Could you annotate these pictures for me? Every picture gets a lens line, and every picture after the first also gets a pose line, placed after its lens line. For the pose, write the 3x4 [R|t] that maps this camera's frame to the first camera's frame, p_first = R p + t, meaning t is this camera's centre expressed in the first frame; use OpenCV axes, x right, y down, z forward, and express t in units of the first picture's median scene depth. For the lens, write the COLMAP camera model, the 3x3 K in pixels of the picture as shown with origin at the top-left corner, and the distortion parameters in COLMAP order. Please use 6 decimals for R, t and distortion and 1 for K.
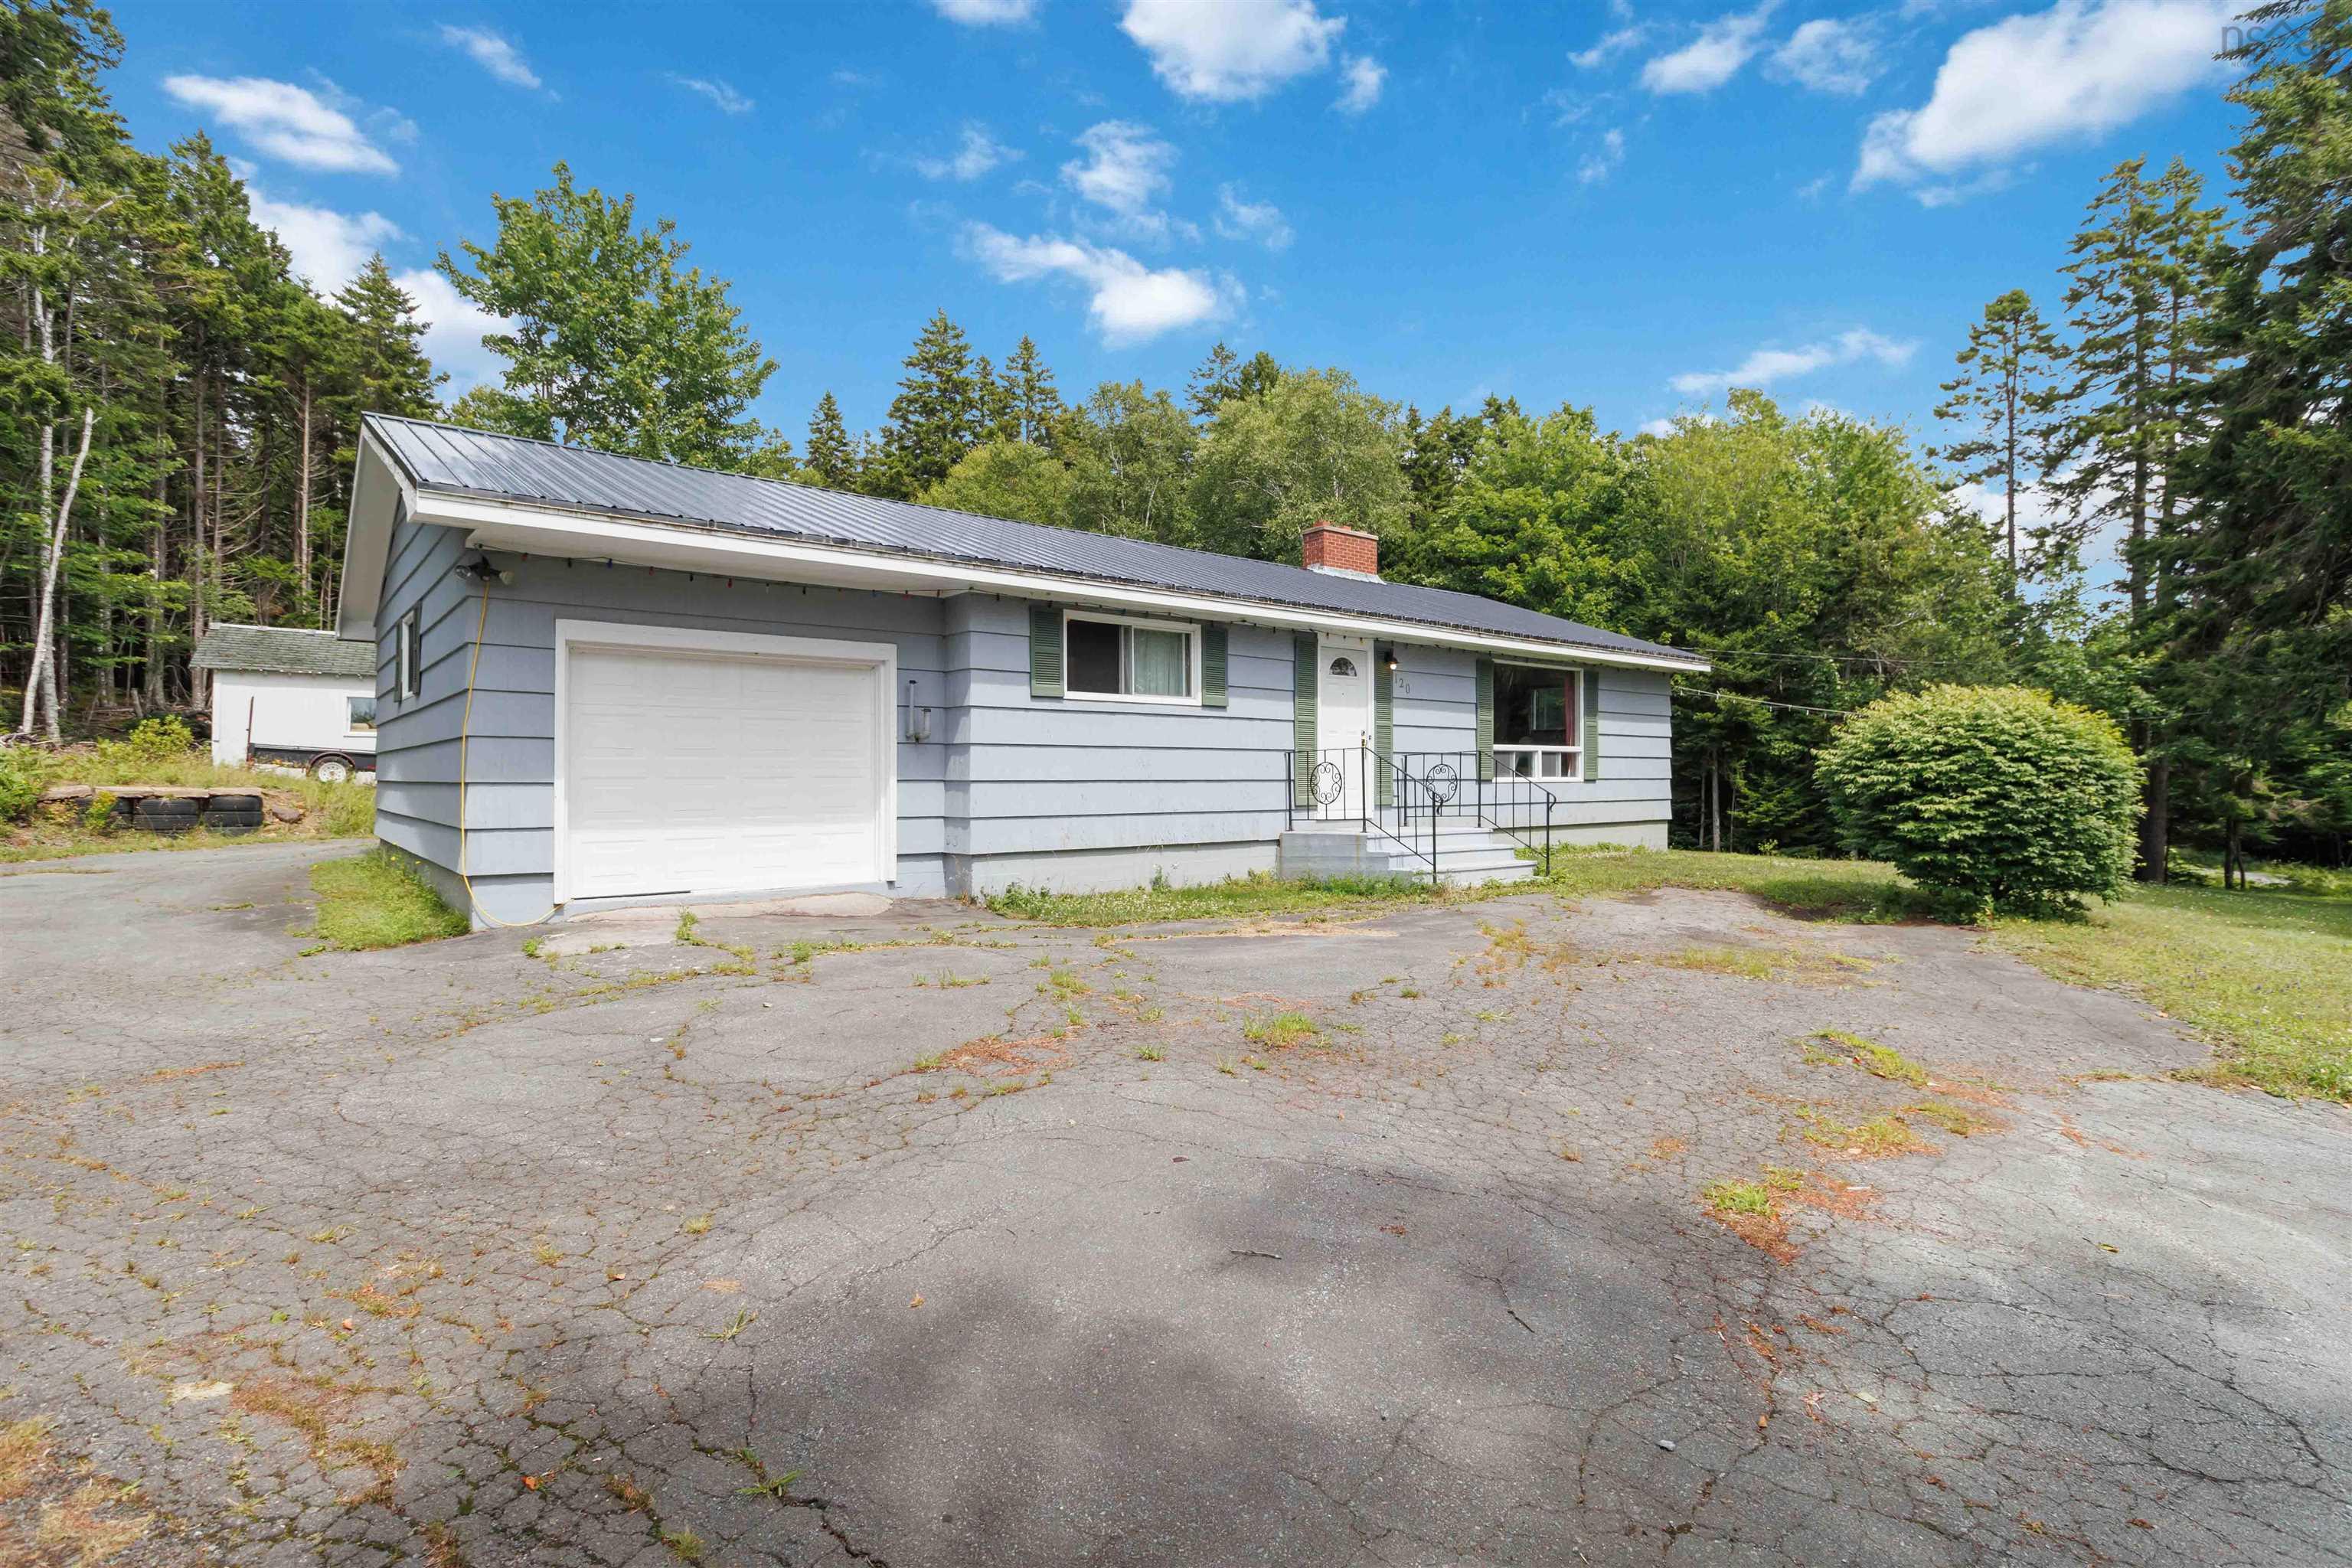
lens RADIAL K [[1154.7, 0, 1170.9], [0, 1154.7, 783.2], [0, 0, 1]] dist [-0.002035, -0.000972]
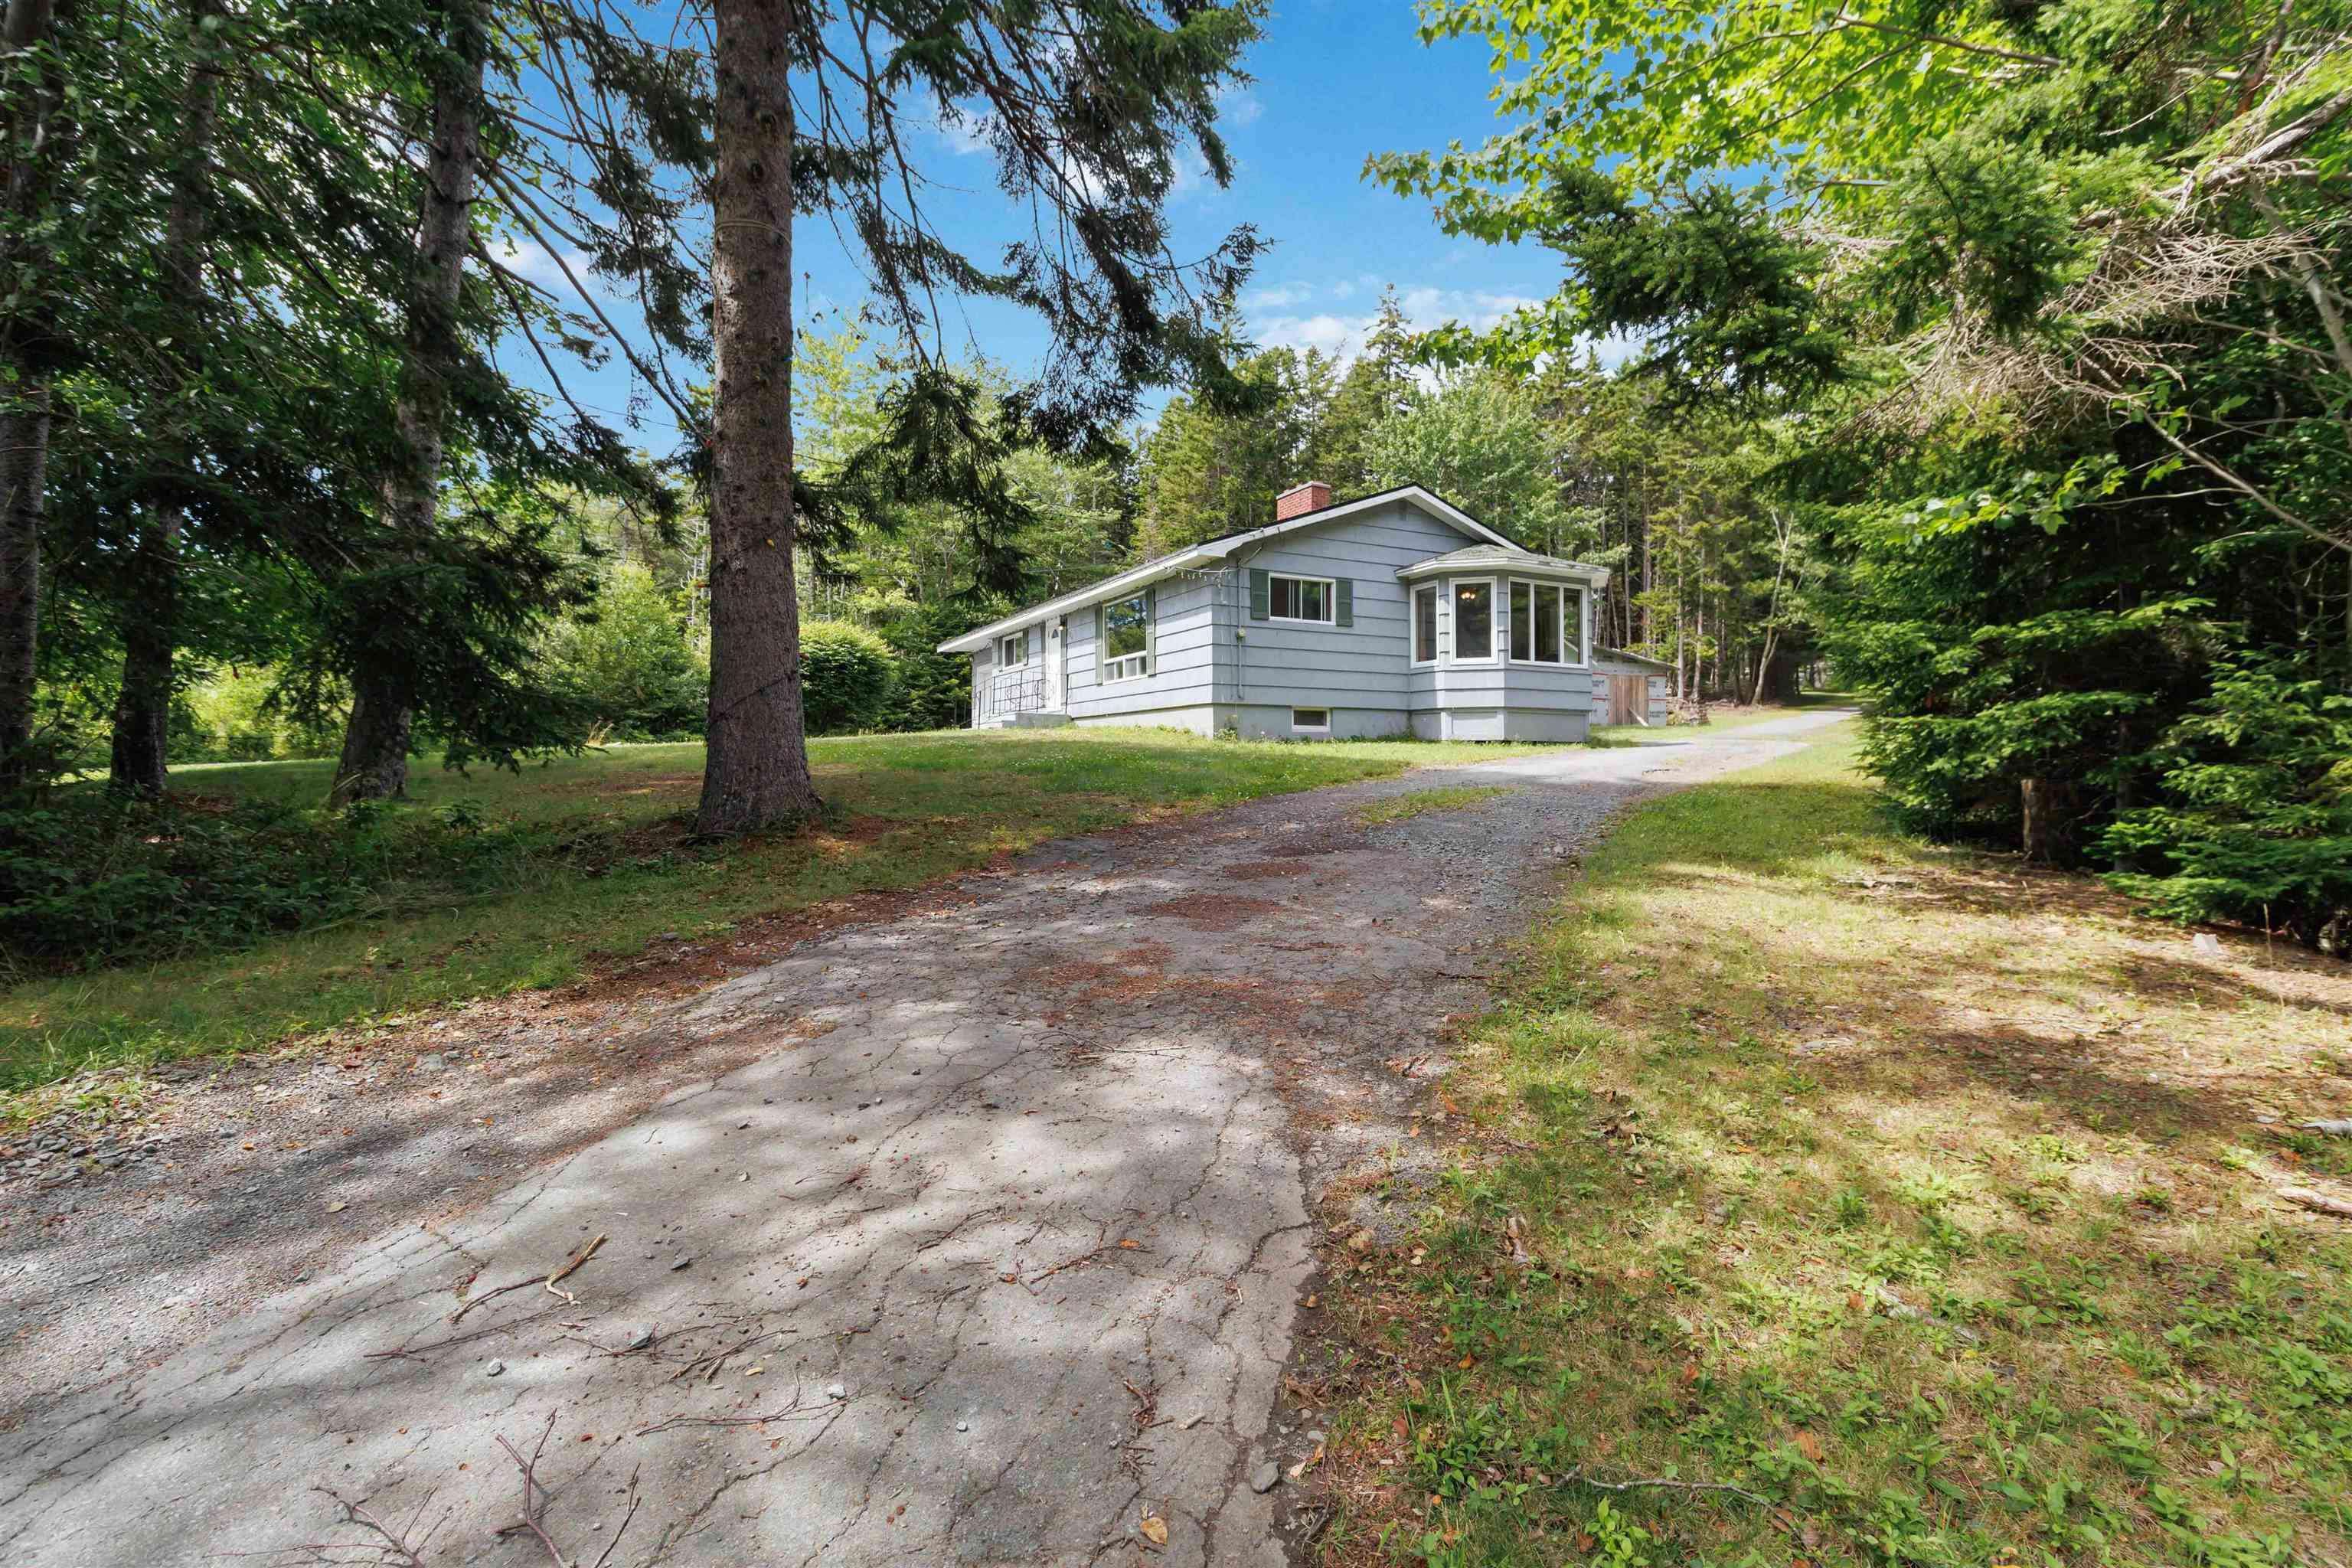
lens RADIAL K [[1046.1, 0, 1188.4], [0, 1046.1, 765.0], [0, 0, 1]] dist [-0.000532, 0.000207]
pose [[-0.212090, 0.006325, -0.977230, 1.780641], [-0.005131, 0.999958, 0.007585, 0.104845], [0.977237, 0.006623, -0.212049, 1.543943]]
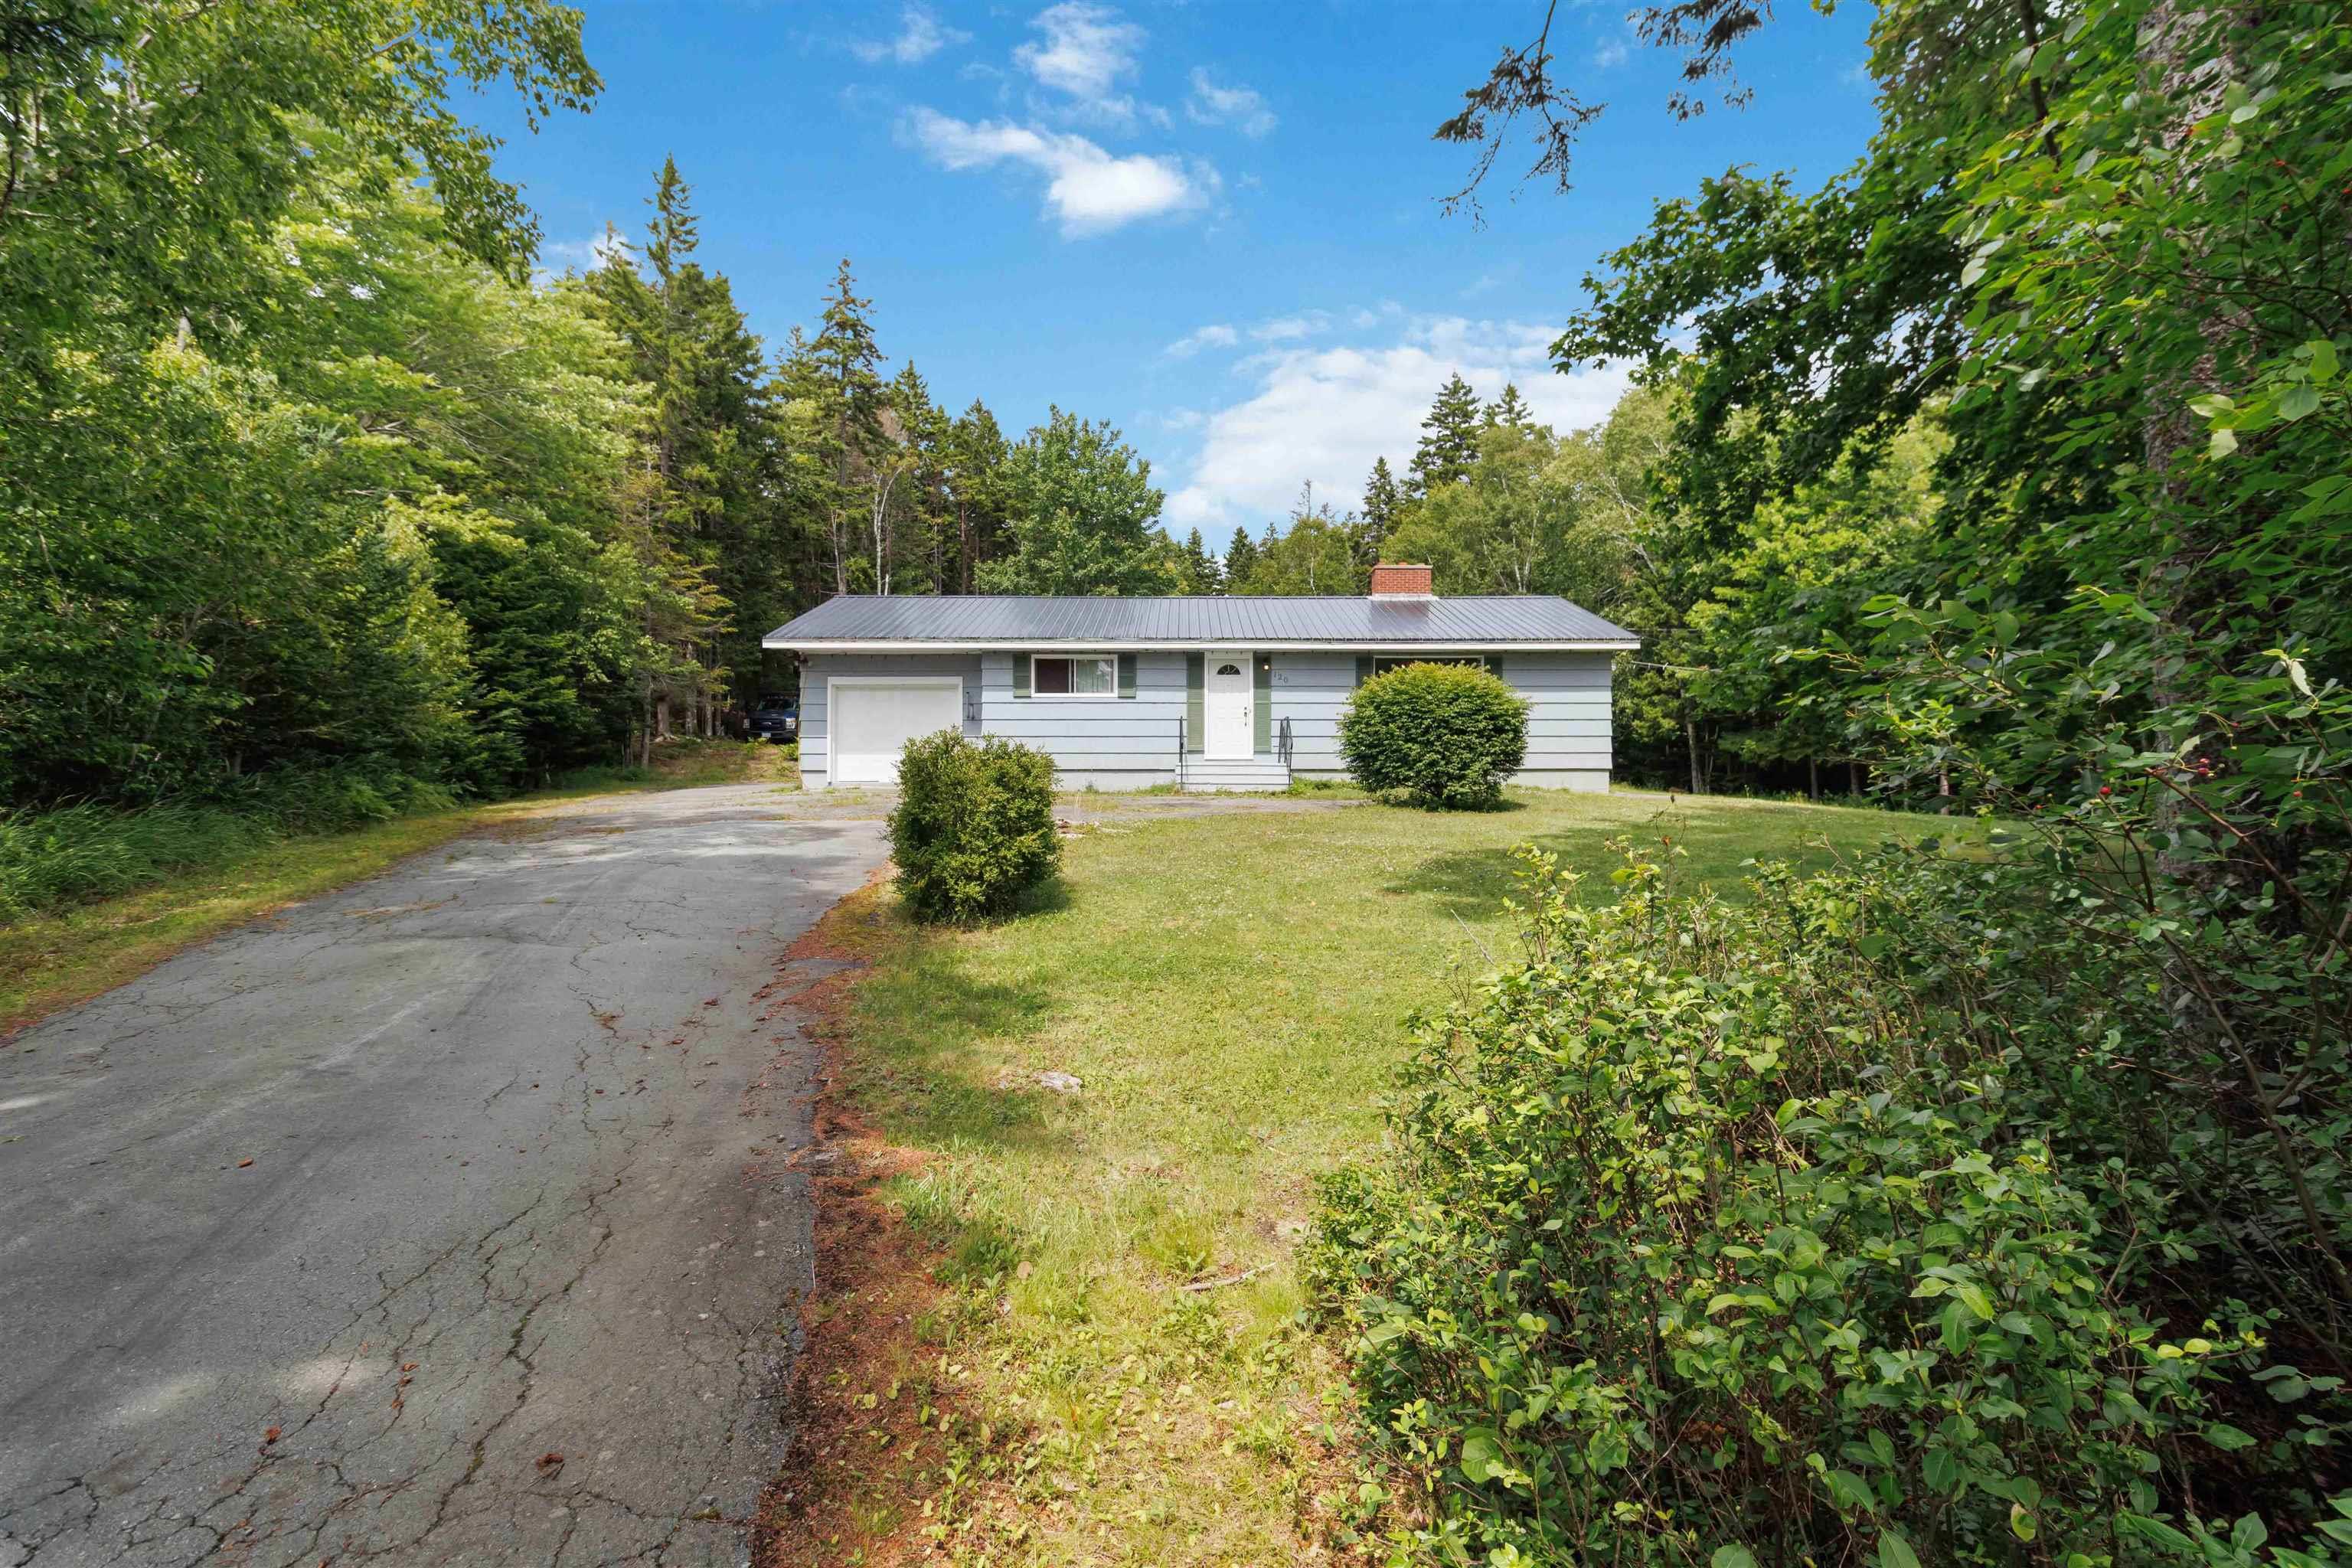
lens RADIAL K [[1109.3, 0, 1160.1], [0, 1109.3, 762.9], [0, 0, 1]] dist [0.000534, 0.000127]
pose [[0.770135, -0.005835, -0.637854, 1.075694], [-0.004095, 0.999892, -0.014091, 0.058084], [0.637867, 0.013465, 0.770028, -0.315998]]
